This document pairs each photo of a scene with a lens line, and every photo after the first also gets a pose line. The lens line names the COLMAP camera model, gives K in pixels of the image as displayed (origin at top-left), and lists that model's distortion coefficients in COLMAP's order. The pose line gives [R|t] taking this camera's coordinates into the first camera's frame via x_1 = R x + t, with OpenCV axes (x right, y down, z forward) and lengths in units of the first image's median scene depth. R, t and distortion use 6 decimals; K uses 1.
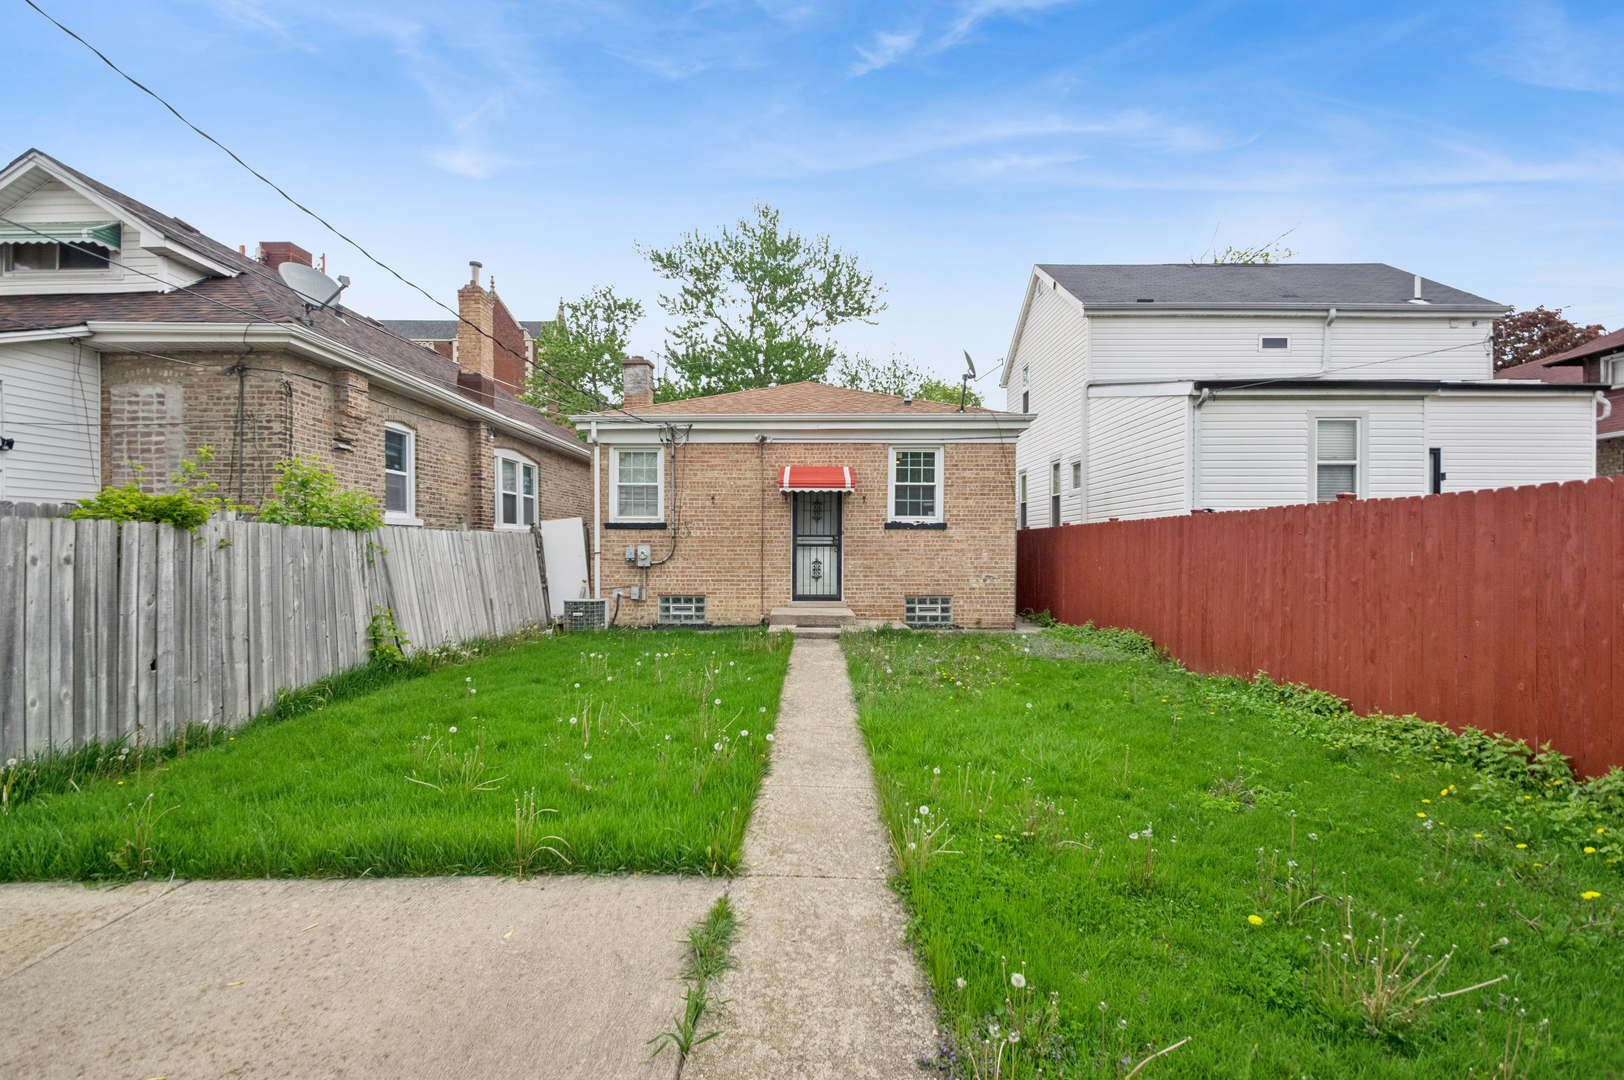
lens RADIAL K [[732.8, 0, 803.3], [0, 732.8, 545.6], [0, 0, 1]] dist [-0.002933, -0.000977]
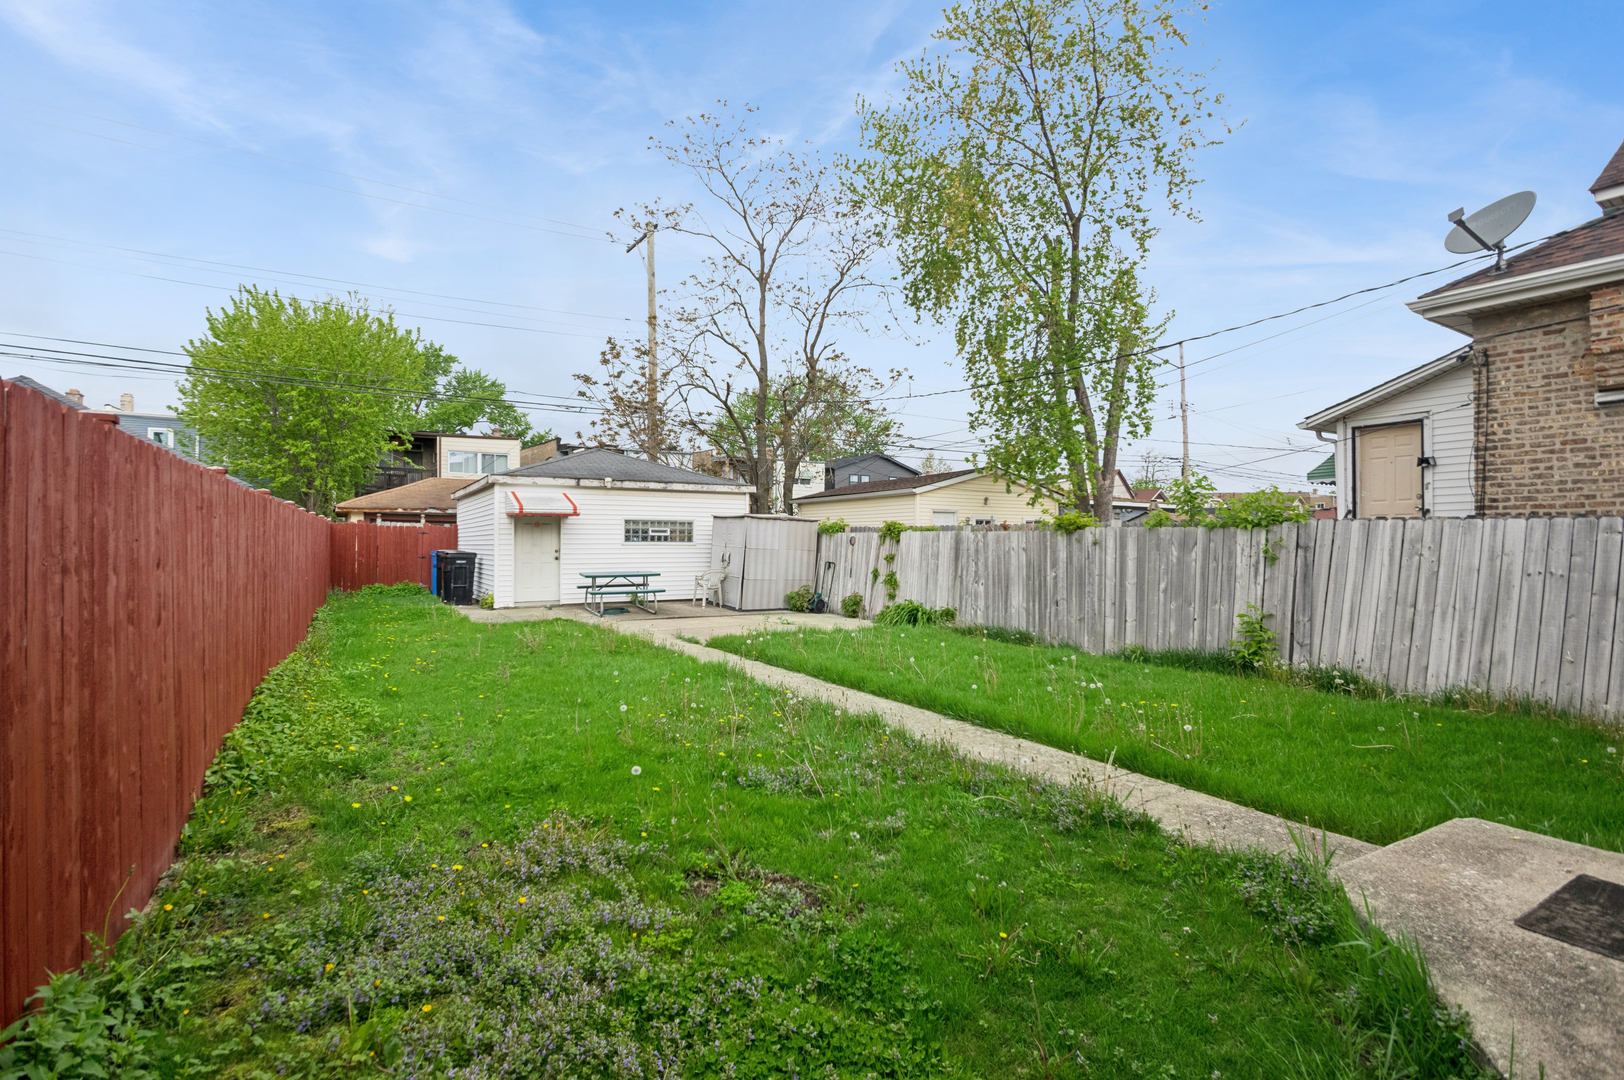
lens RADIAL K [[732.8, 0, 803.3], [0, 732.8, 545.6], [0, 0, 1]] dist [-0.002933, -0.000977]
pose [[-0.848073, -0.002363, -0.529875, 0.513805], [-0.002549, 0.999997, -0.000380, 0.006879], [0.529874, 0.001028, -0.848076, 1.619164]]
